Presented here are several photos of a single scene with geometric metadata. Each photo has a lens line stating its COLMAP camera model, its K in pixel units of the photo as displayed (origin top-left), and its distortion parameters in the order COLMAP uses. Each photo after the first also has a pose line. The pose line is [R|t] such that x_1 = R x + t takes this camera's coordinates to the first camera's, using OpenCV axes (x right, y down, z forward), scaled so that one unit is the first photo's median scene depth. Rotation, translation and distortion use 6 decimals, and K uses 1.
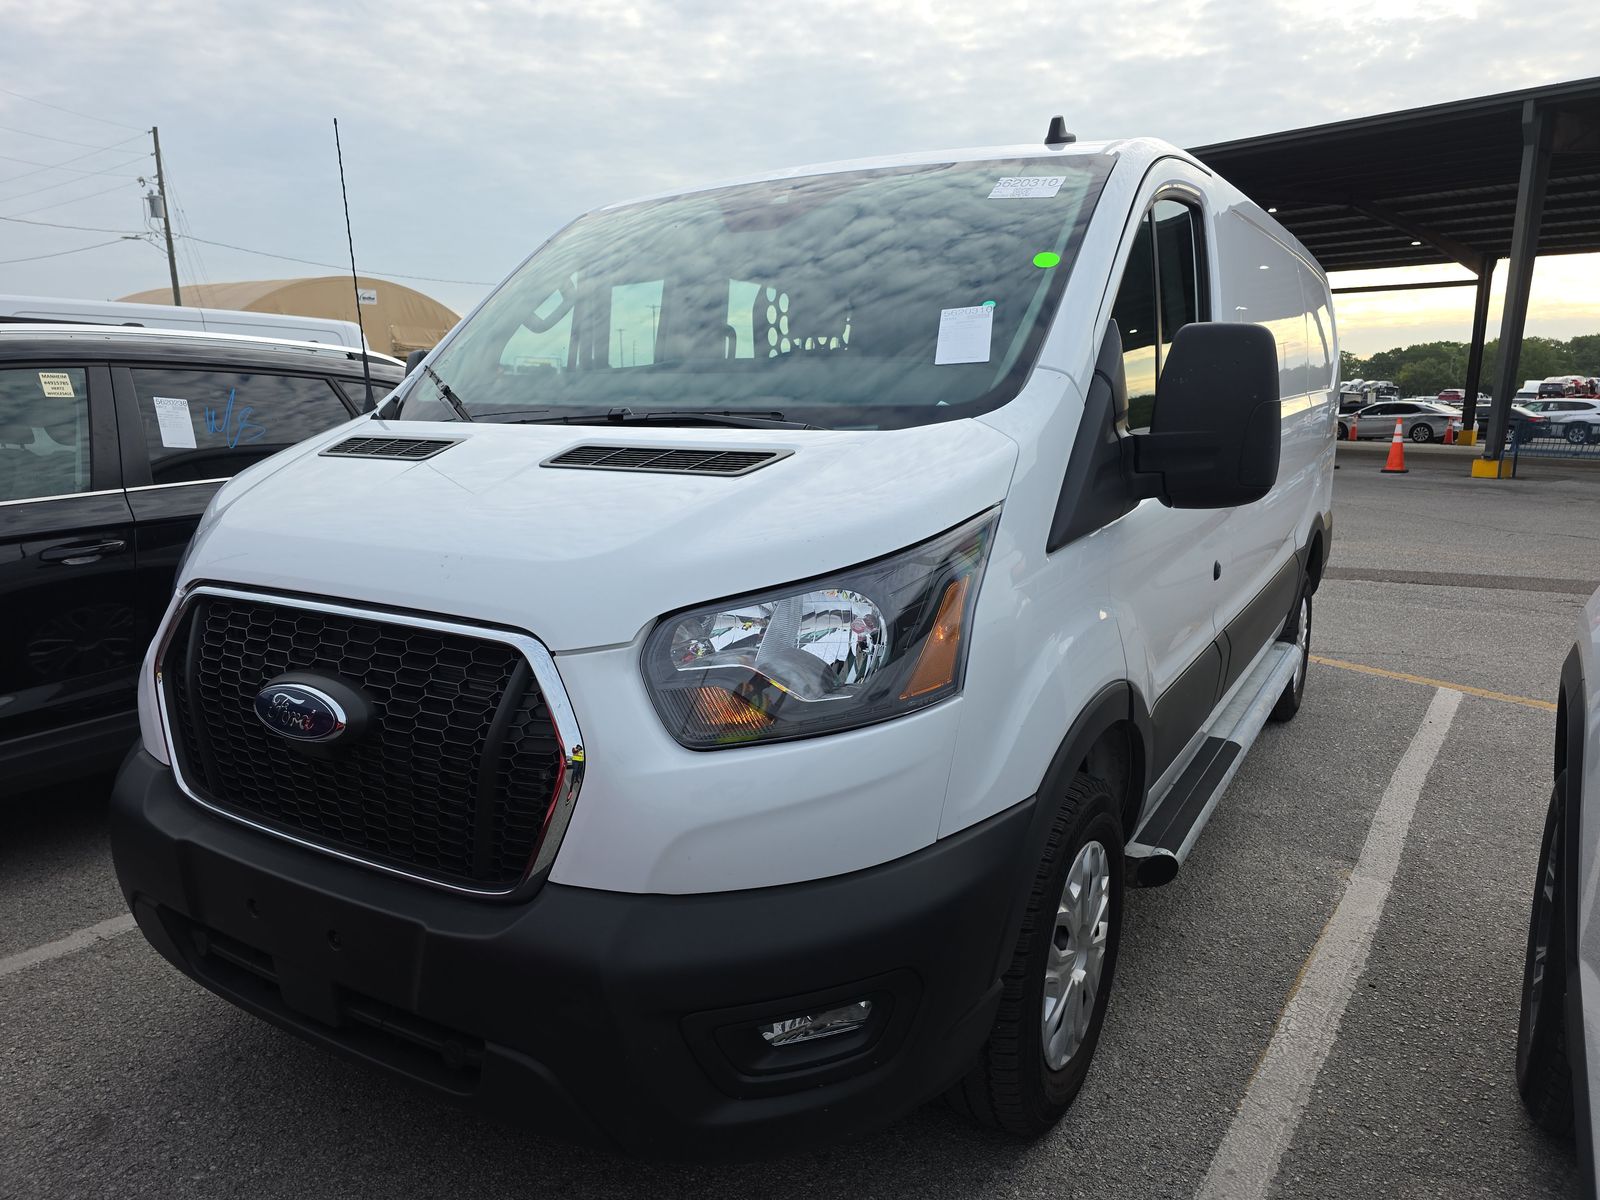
lens RADIAL K [[1245.0, 0, 800.0], [0, 1245.0, 600.0], [0, 0, 1]] dist [0.001677, -0.001885]
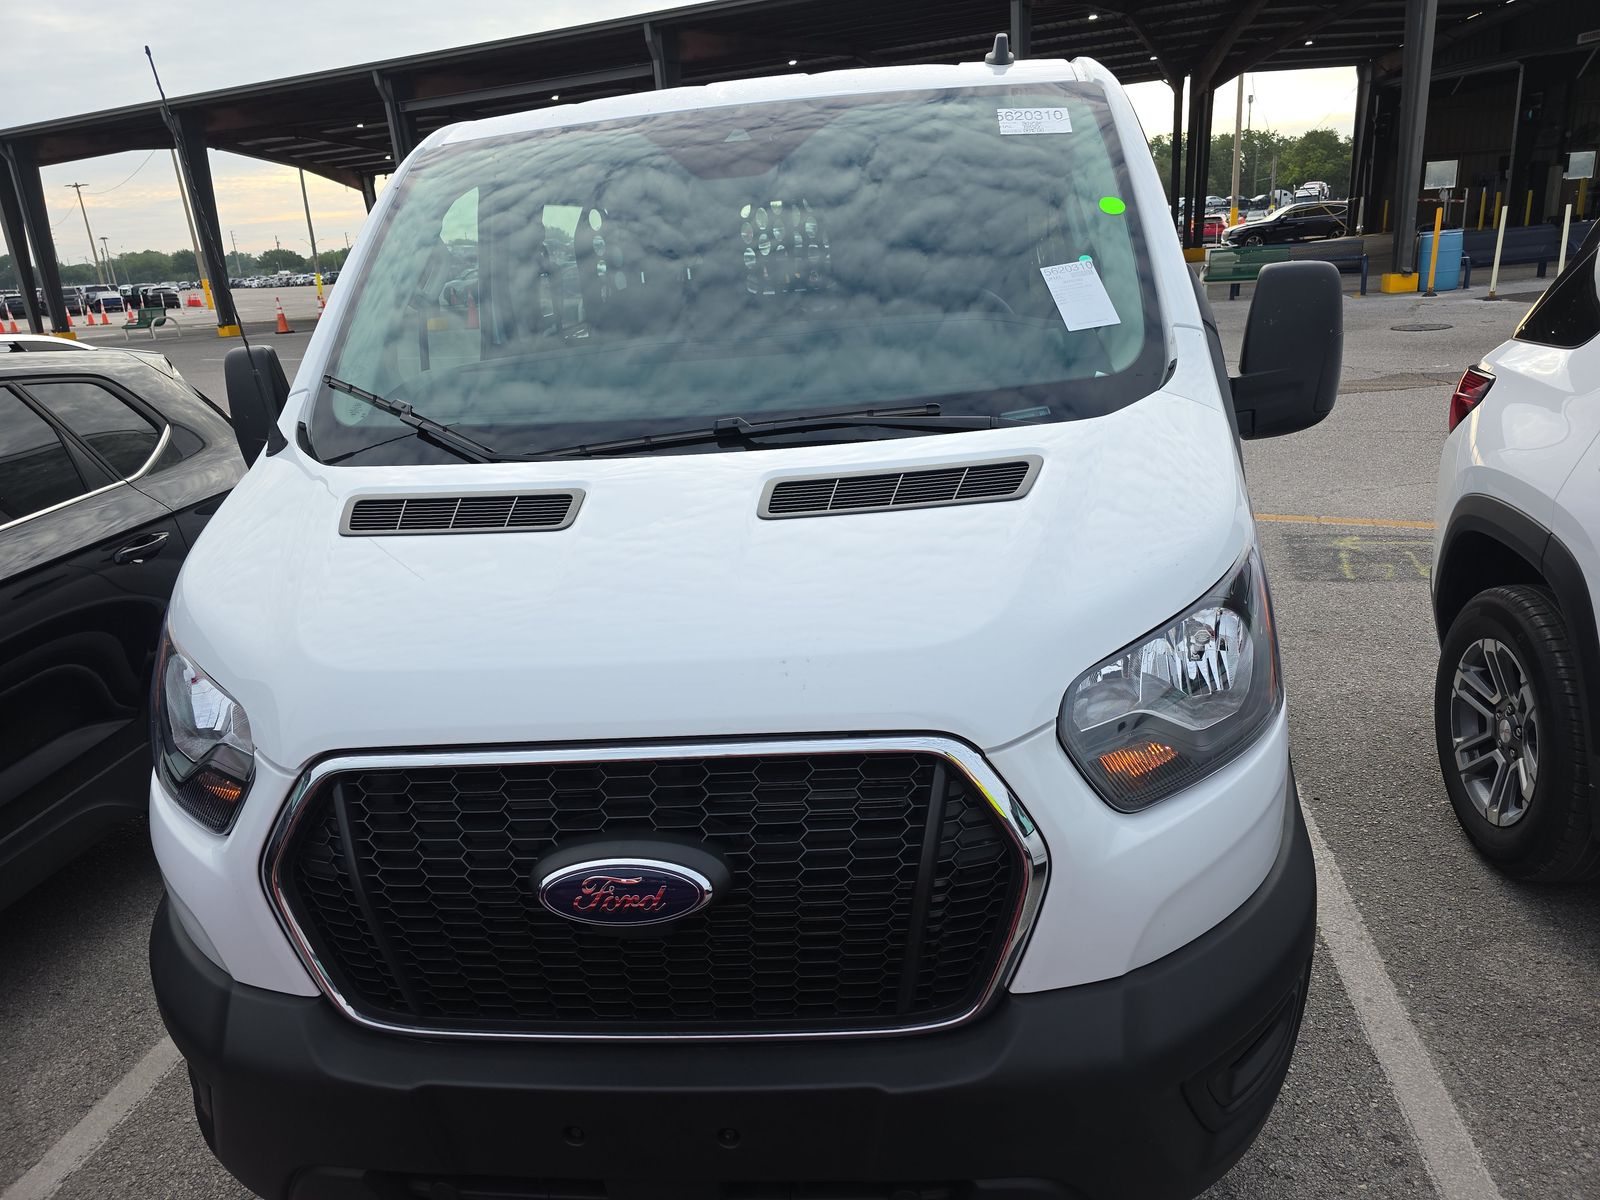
lens RADIAL K [[1198.6, 0, 800.0], [0, 1198.6, 600.0], [0, 0, 1]] dist [0.057481, -0.059966]
pose [[0.882151, -0.213502, 0.419793, -0.123428], [0.155269, 0.973352, 0.168754, -0.042799], [-0.444636, -0.083686, 0.891793, 0.059426]]
